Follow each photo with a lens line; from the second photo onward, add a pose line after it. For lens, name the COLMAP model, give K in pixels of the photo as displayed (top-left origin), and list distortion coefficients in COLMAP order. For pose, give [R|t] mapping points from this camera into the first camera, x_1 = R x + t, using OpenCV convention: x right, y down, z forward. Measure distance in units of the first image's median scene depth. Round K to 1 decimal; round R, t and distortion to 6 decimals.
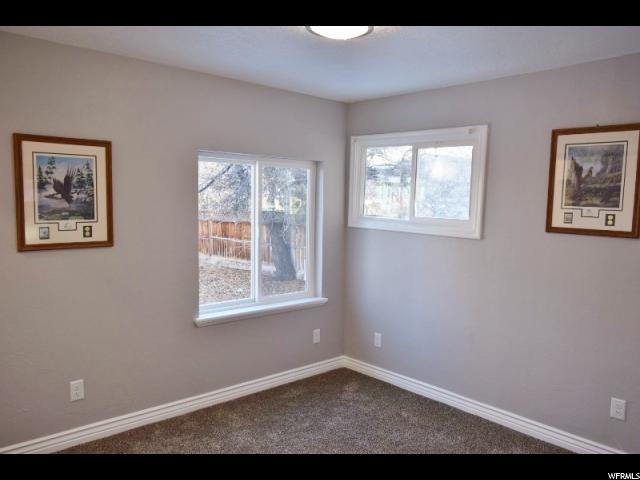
lens RADIAL K [[493.8, 0, 317.0], [0, 493.8, 242.1], [0, 0, 1]] dist [-0.011186, -0.000606]
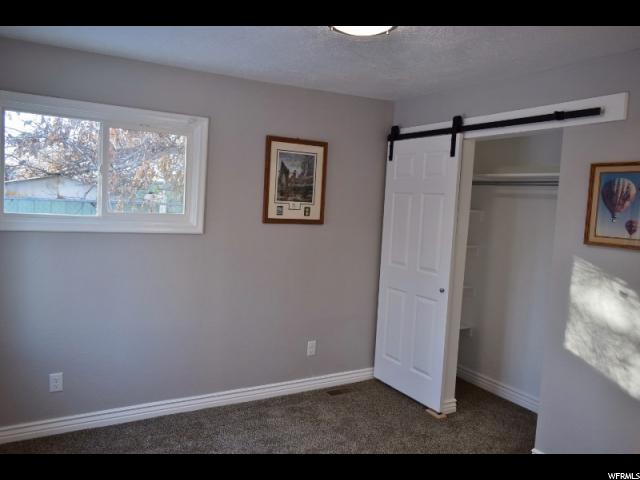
lens RADIAL K [[493.8, 0, 318.6], [0, 493.8, 236.2], [0, 0, 1]] dist [-0.011186, -0.000606]
pose [[0.226171, -0.095056, 0.969439, -0.675620], [0.041298, 0.995268, 0.087953, -0.091742], [-0.973212, 0.020143, 0.229026, 0.644847]]
